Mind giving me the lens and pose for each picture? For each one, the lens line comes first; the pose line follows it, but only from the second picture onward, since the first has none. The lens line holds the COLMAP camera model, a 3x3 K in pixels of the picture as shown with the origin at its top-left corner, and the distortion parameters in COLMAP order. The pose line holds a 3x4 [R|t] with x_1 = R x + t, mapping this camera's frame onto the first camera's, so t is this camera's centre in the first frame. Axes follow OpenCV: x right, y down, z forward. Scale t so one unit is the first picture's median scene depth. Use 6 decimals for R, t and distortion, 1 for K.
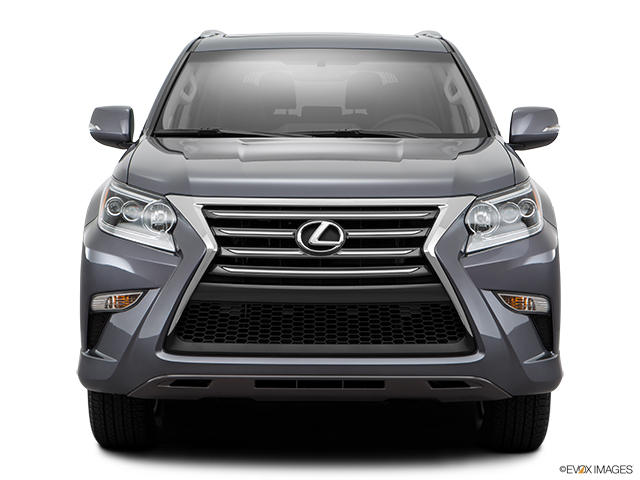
lens RADIAL K [[1333.7, 0, 321.5], [0, 1333.7, 241.5], [0, 0, 1]] dist [0.499849, 0.000000]
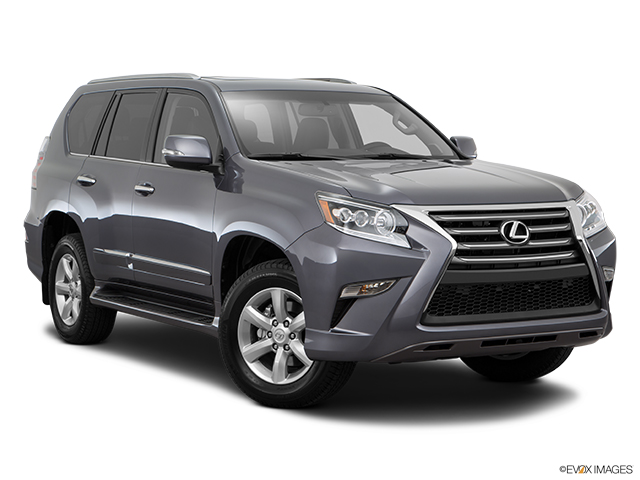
lens RADIAL K [[1183.9, 0, 319.7], [0, 1183.9, 239.6], [0, 0, 1]] dist [-0.007602, 0.000000]
pose [[0.882354, -0.035852, 0.469219, -0.735312], [0.040635, 0.999174, -0.000068, -0.004295], [-0.468829, 0.019127, 0.883082, 0.032884]]
